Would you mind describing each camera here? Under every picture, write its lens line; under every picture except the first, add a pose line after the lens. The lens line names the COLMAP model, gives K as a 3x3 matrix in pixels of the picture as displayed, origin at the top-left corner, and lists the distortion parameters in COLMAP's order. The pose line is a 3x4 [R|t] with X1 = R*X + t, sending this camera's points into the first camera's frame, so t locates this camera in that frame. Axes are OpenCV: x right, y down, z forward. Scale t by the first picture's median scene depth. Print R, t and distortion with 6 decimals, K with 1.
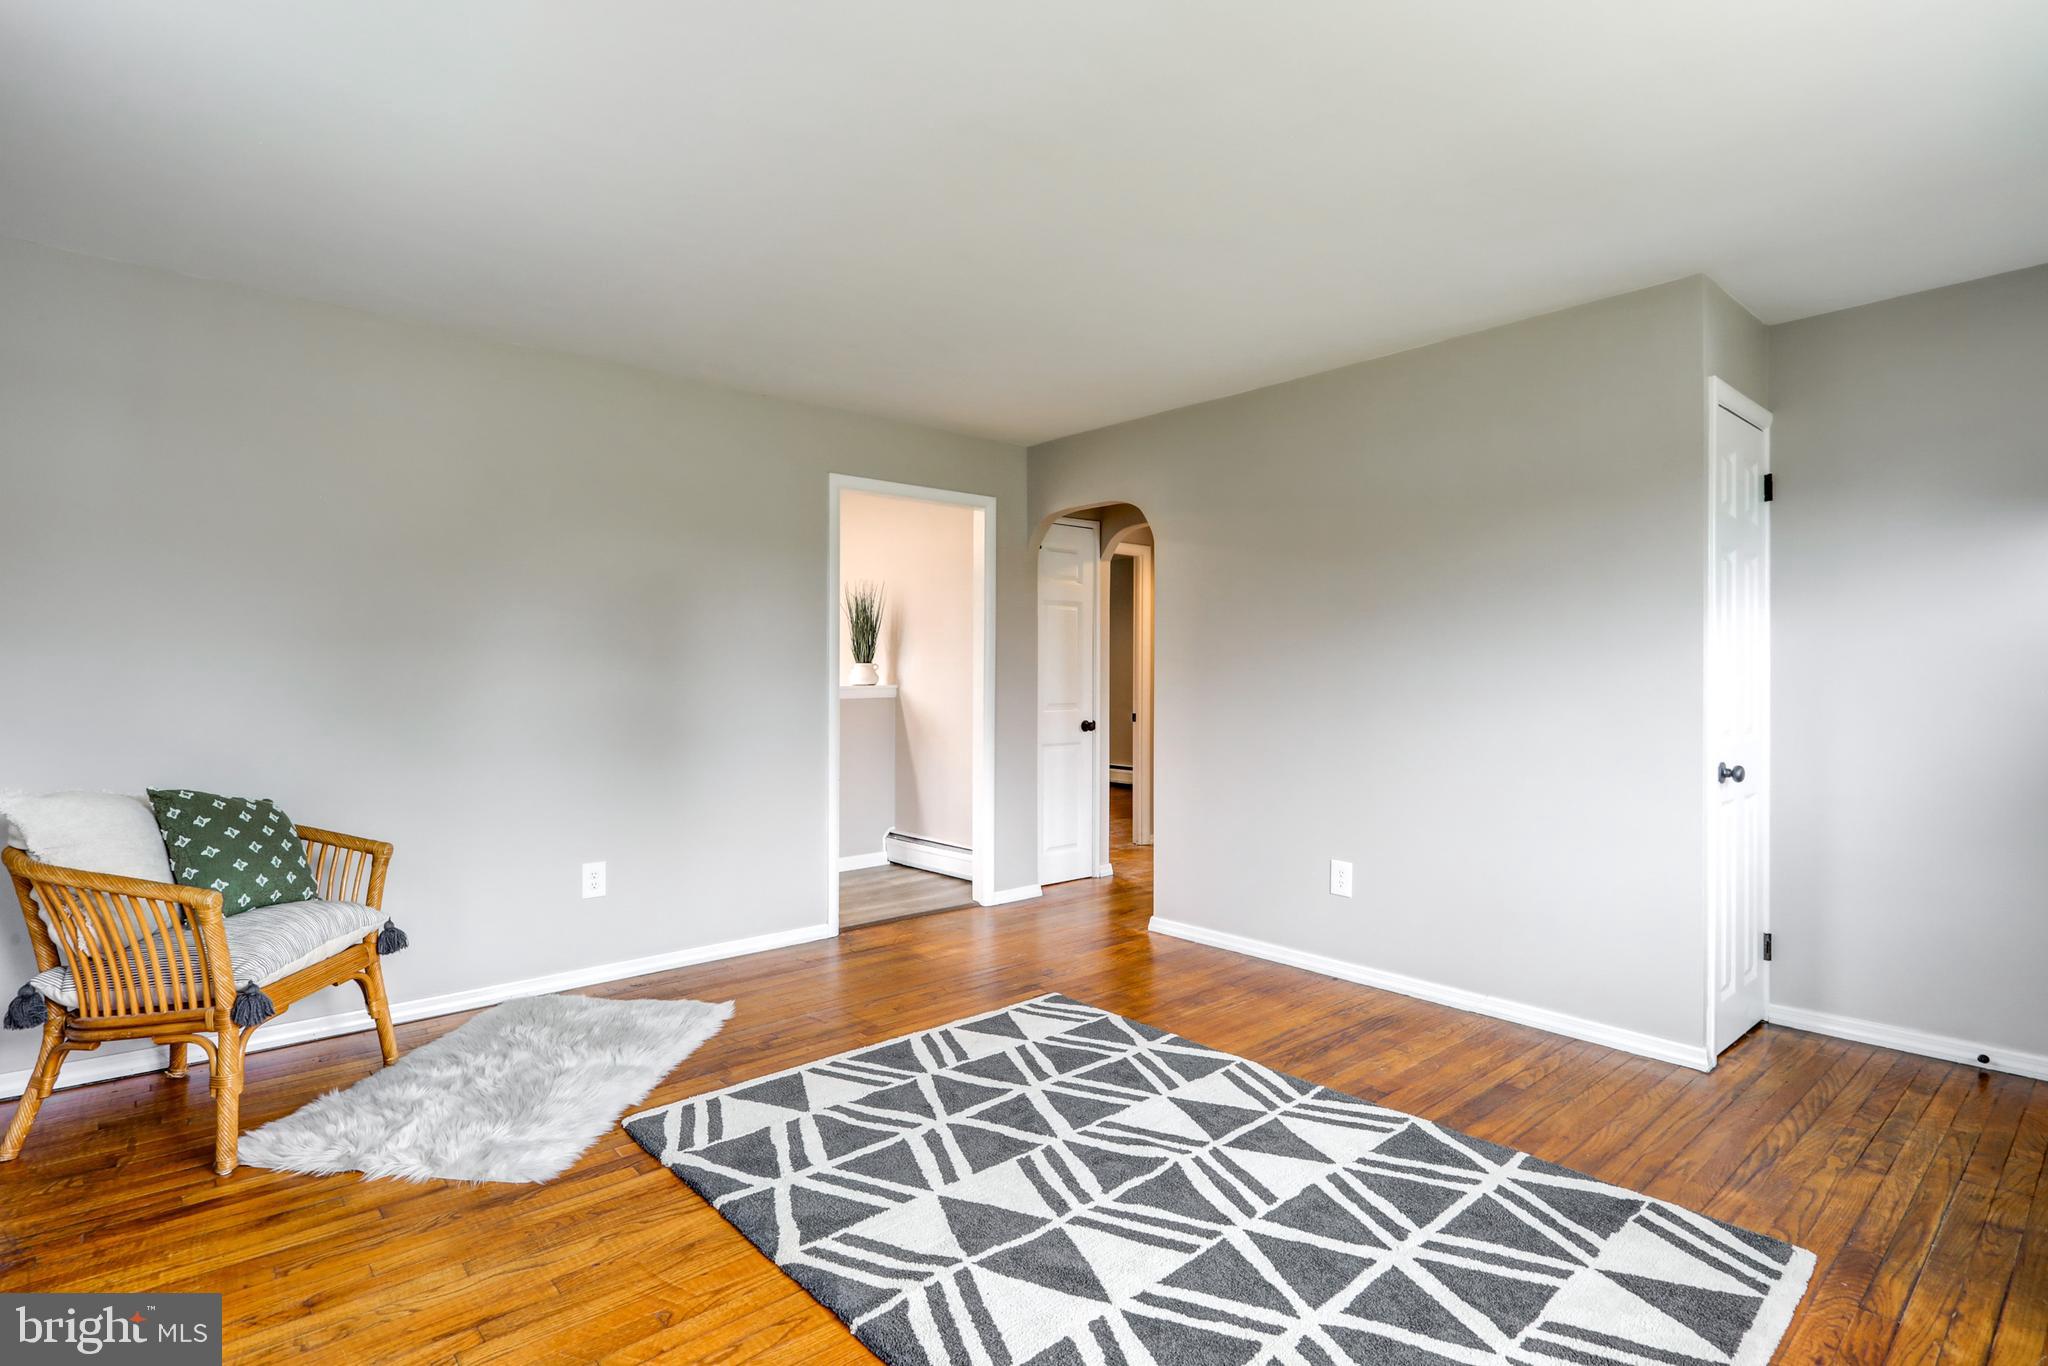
lens RADIAL K [[995.3, 0, 1024.0], [0, 995.3, 683.0], [0, 0, 1]] dist [-0.001548, 0.000009]
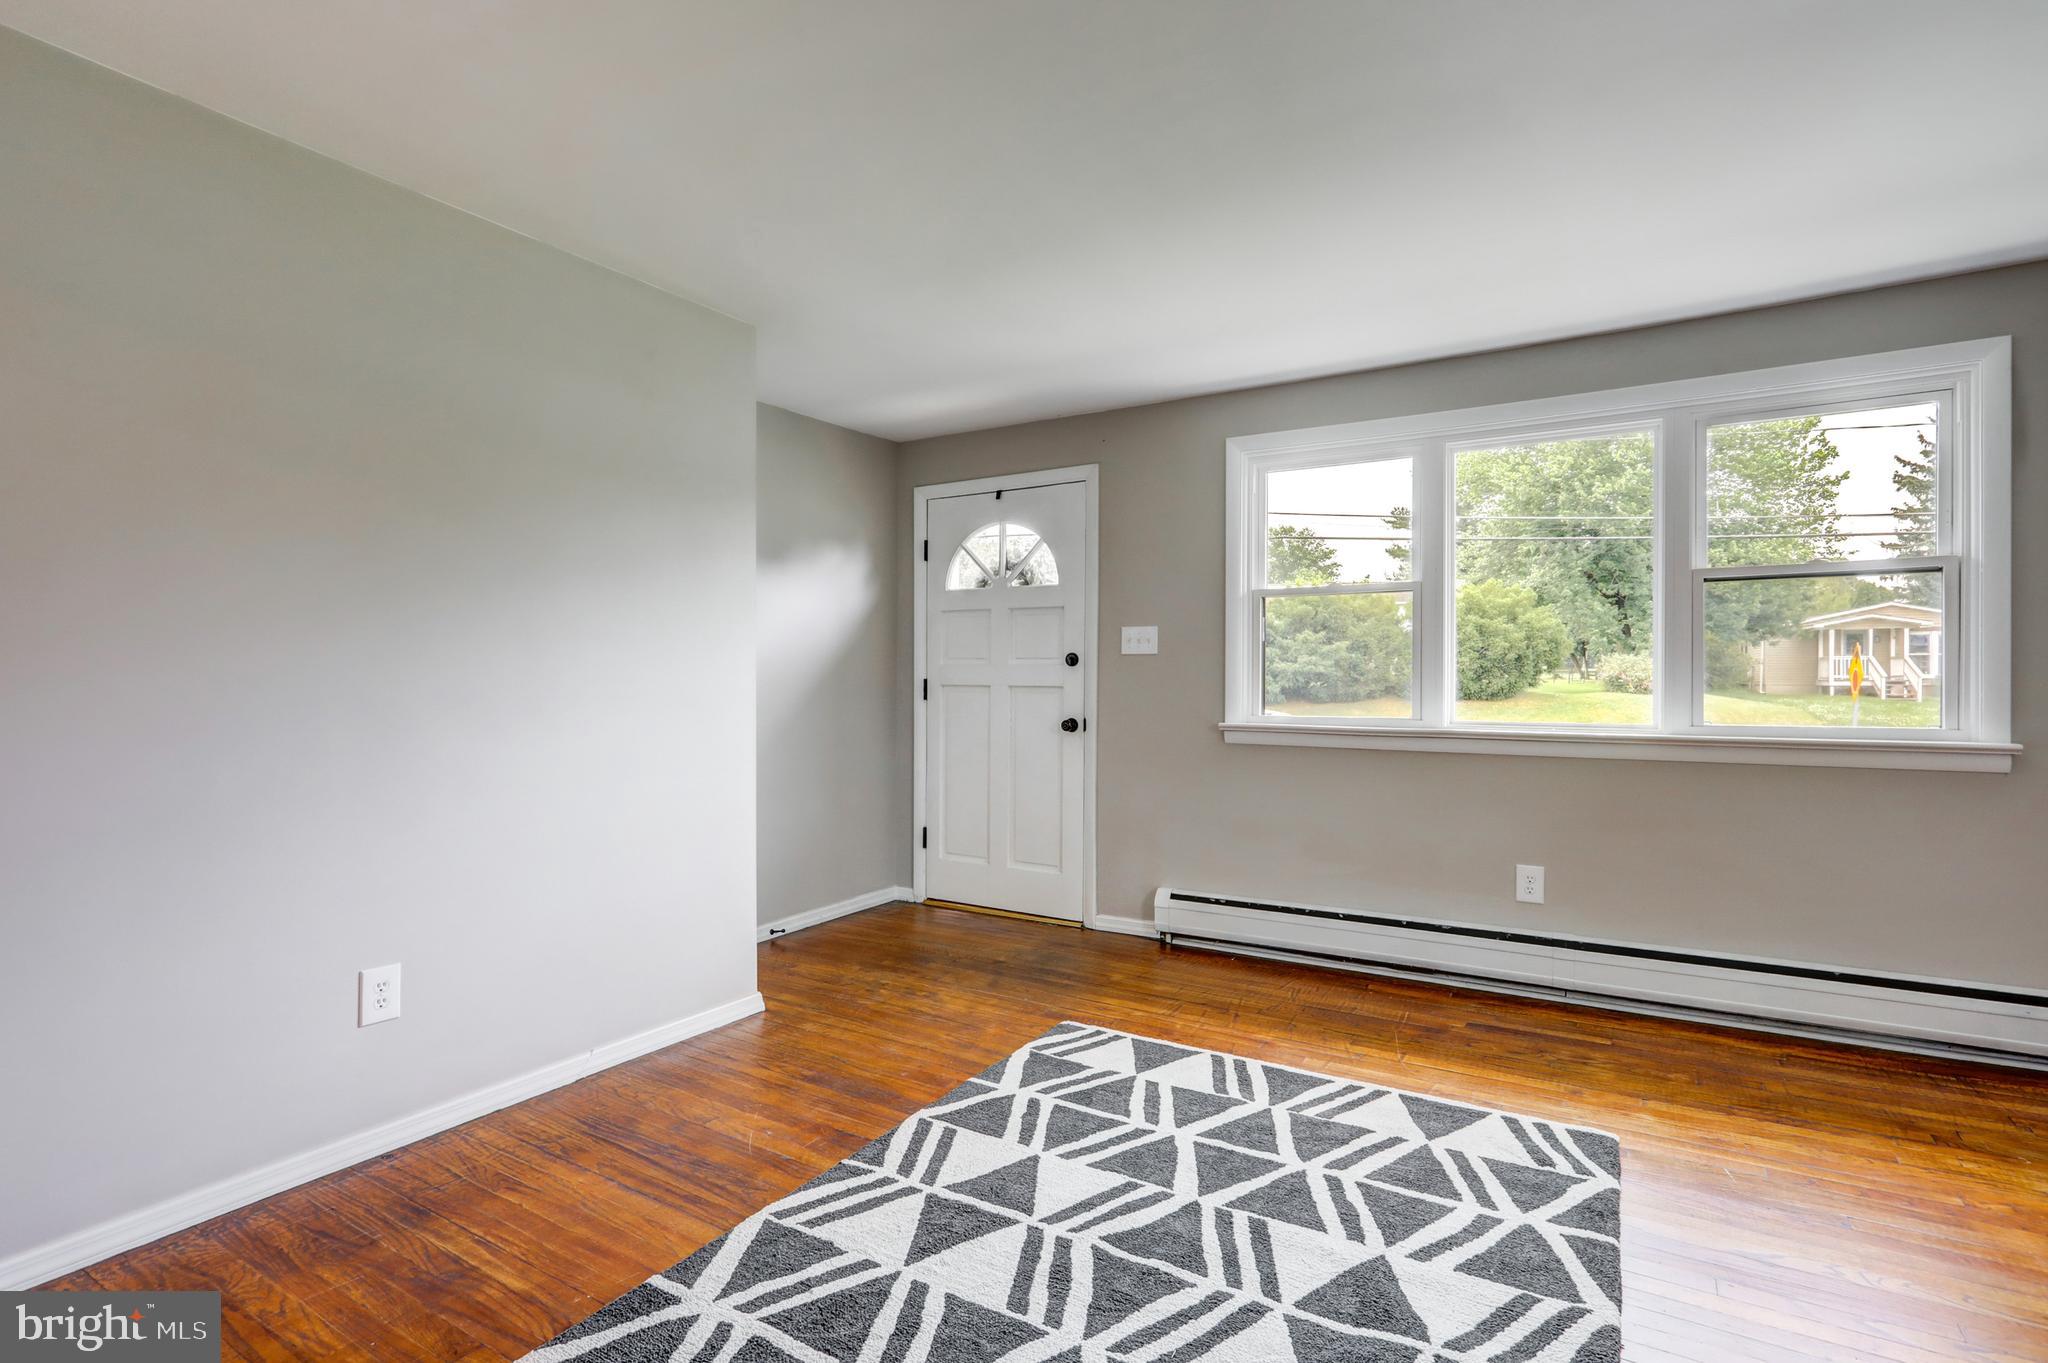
lens RADIAL K [[1026.4, 0, 964.2], [0, 1026.4, 684.8], [0, 0, 1]] dist [-0.002822, -0.000398]
pose [[-0.286414, 0.001898, 0.958104, -0.617519], [0.010315, 0.999946, 0.001103, 0.010306], [-0.958050, 0.010199, -0.286419, 1.290777]]
